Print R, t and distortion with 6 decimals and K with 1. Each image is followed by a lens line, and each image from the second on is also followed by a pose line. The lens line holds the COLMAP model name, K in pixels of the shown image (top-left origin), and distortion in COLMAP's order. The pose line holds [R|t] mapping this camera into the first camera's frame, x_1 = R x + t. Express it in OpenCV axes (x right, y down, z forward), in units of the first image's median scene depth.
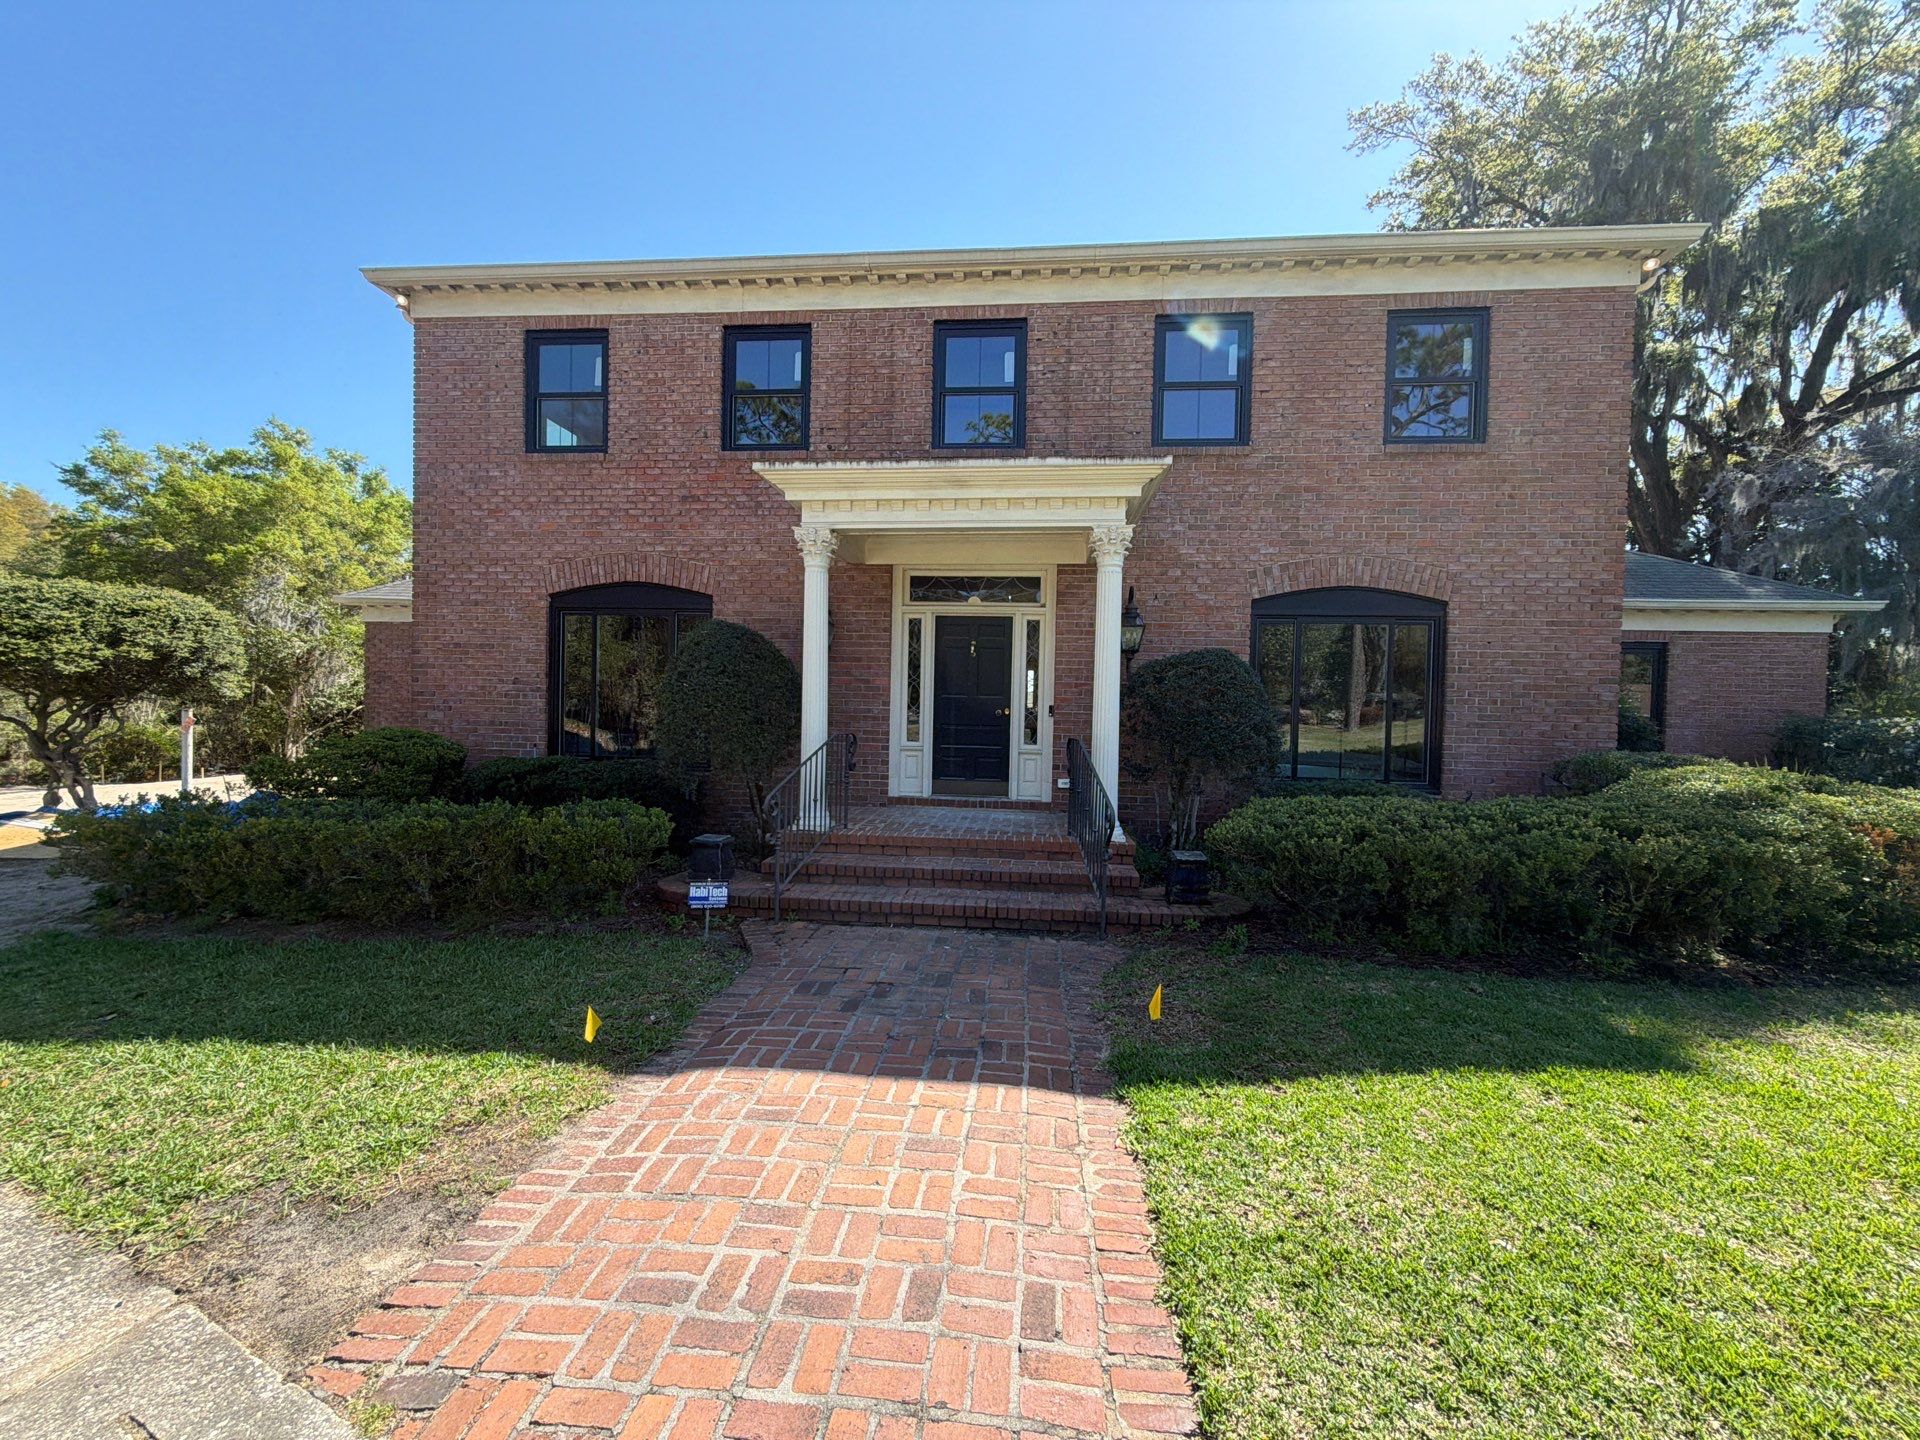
lens RADIAL K [[797.2, 0, 996.7], [0, 797.2, 722.9], [0, 0, 1]] dist [0.001139, -0.000236]
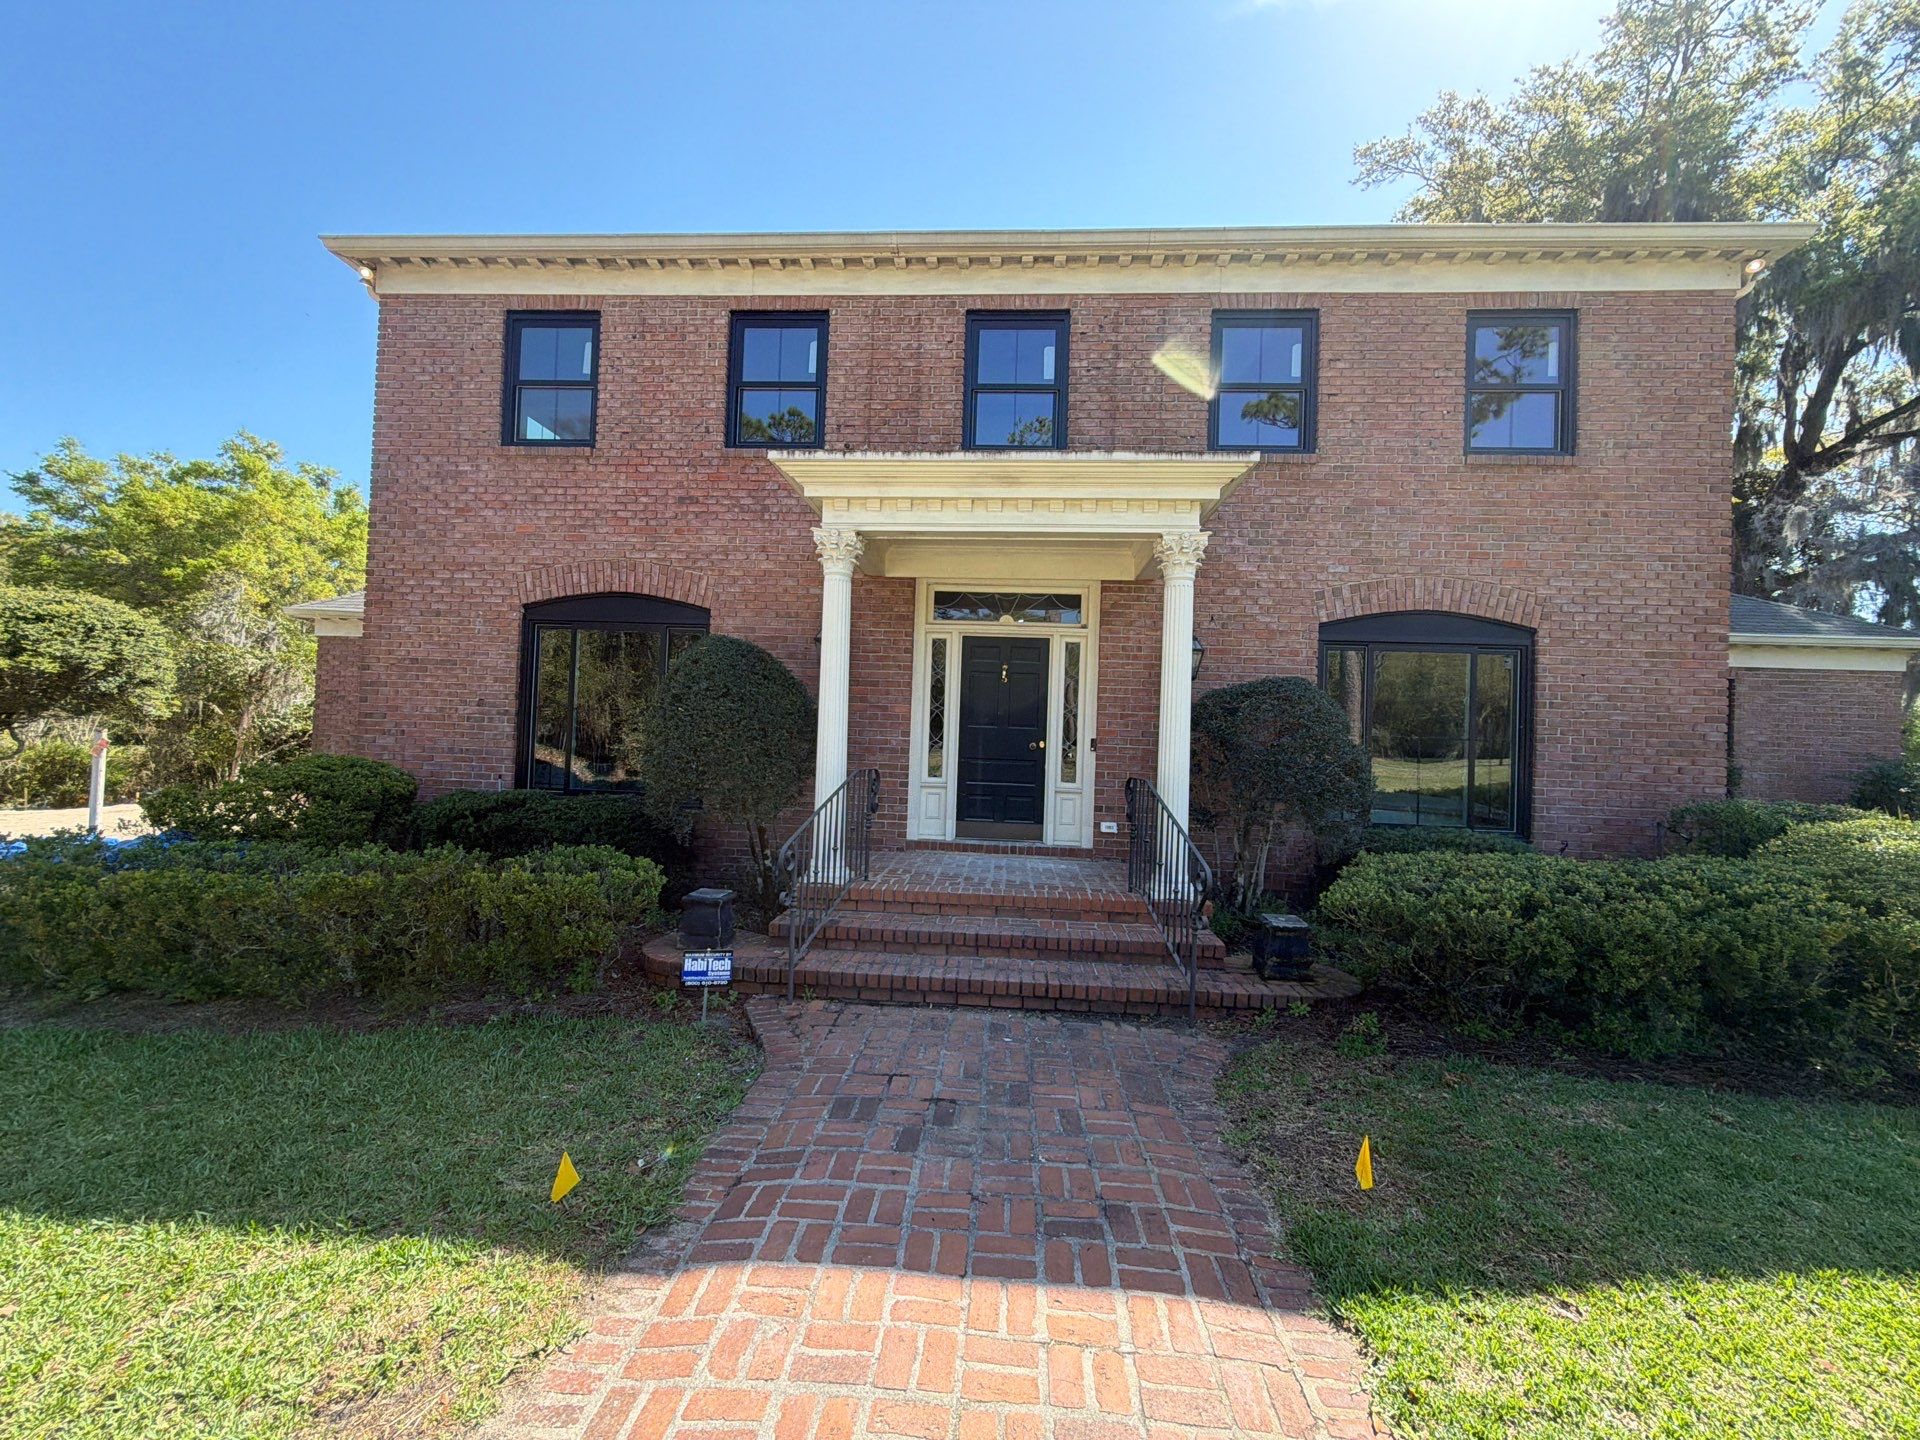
lens RADIAL K [[797.2, 0, 996.7], [0, 797.2, 722.9], [0, 0, 1]] dist [0.001139, -0.000236]
pose [[0.999581, 0.013638, 0.025515, -0.063241], [-0.012657, 0.999189, -0.038222, -0.004152], [-0.026016, 0.037883, 0.998943, 0.120149]]
